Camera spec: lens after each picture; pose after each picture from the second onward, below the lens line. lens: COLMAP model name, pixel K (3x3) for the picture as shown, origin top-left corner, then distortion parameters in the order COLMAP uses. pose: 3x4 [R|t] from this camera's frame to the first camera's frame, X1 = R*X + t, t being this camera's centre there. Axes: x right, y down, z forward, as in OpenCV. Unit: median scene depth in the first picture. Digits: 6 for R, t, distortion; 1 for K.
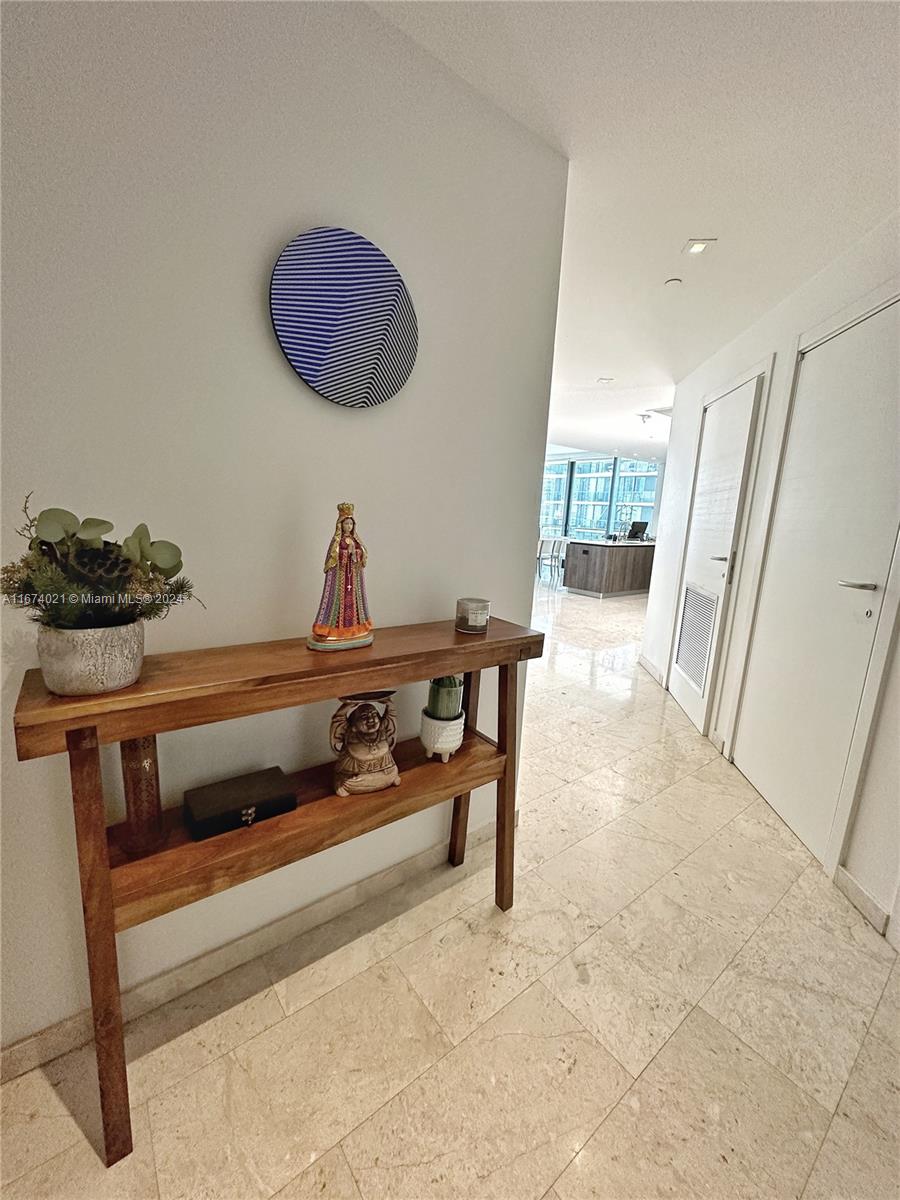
lens RADIAL K [[477.4, 0, 450.0], [0, 477.4, 600.0], [0, 0, 1]] dist [-0.001105, -0.000110]
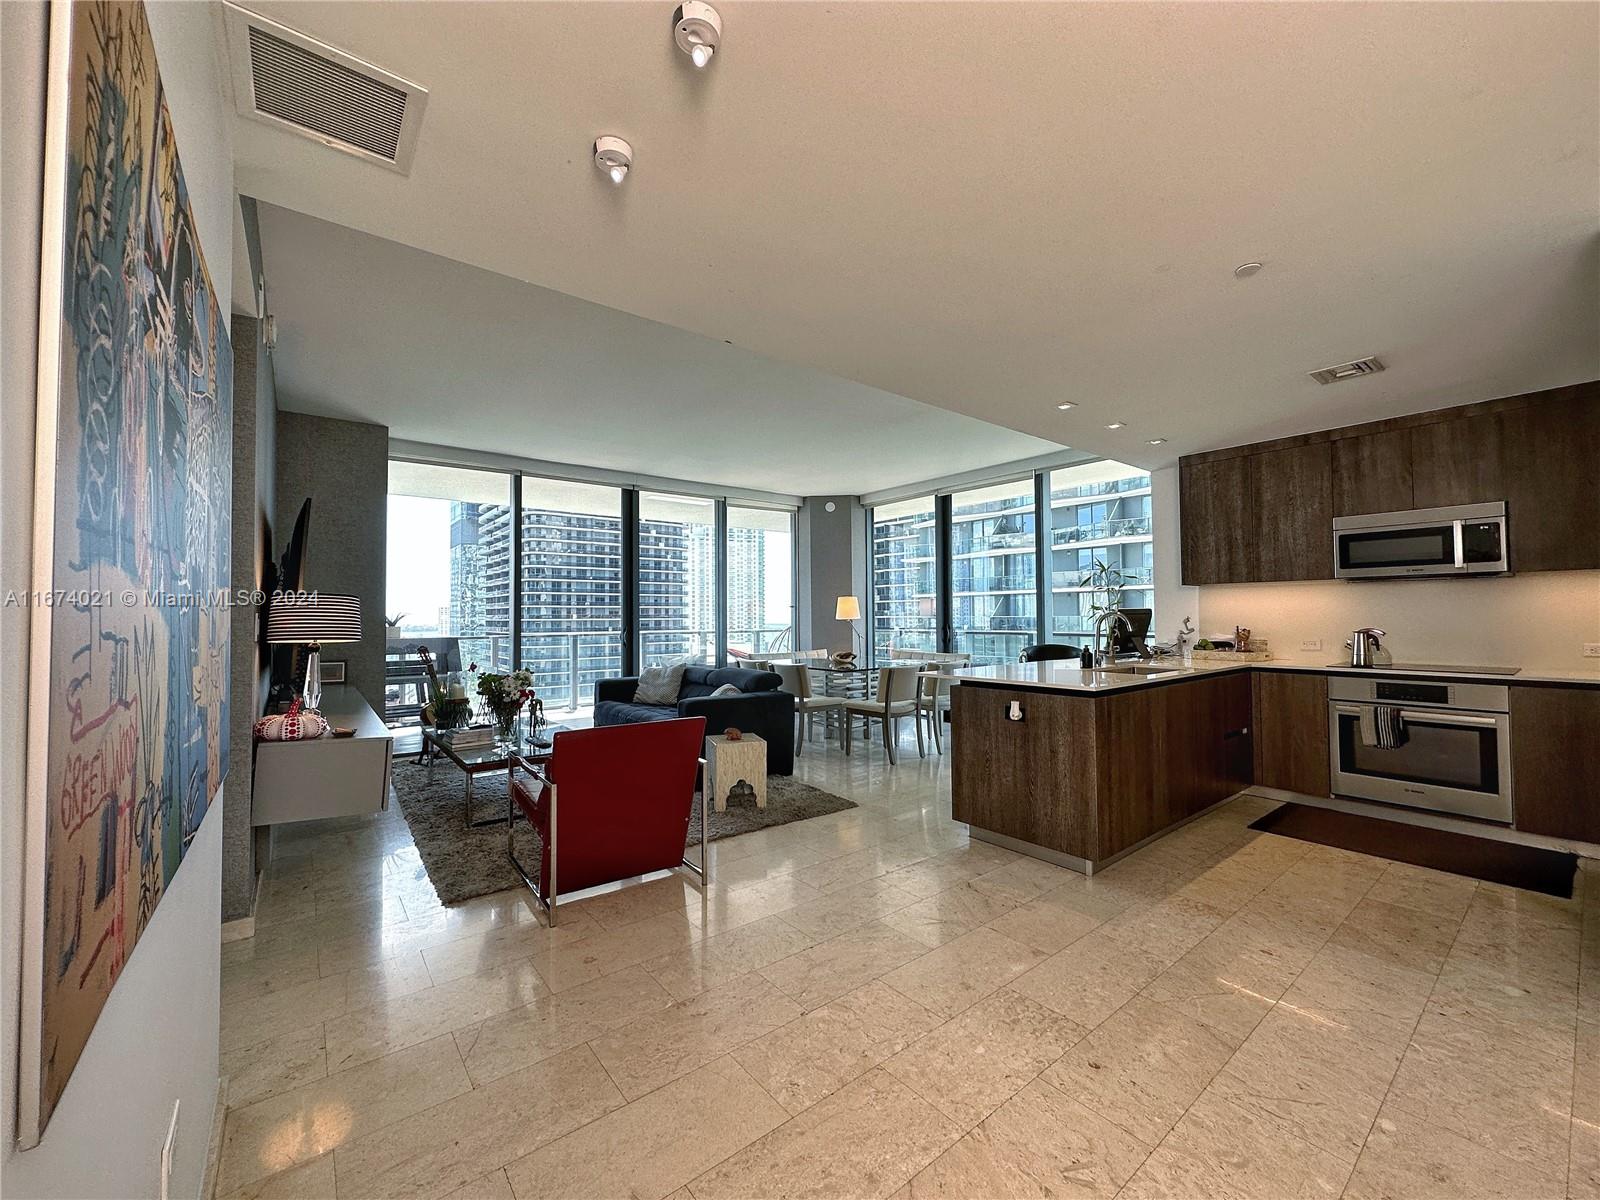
lens RADIAL K [[636.5, 0, 800.0], [0, 636.5, 600.0], [0, 0, 1]] dist [-0.001105, -0.000110]
pose [[0.998214, -0.059145, 0.008456, 0.112403], [0.059607, 0.976180, -0.208612, -0.071245], [0.004084, 0.208744, 0.977962, 0.443660]]
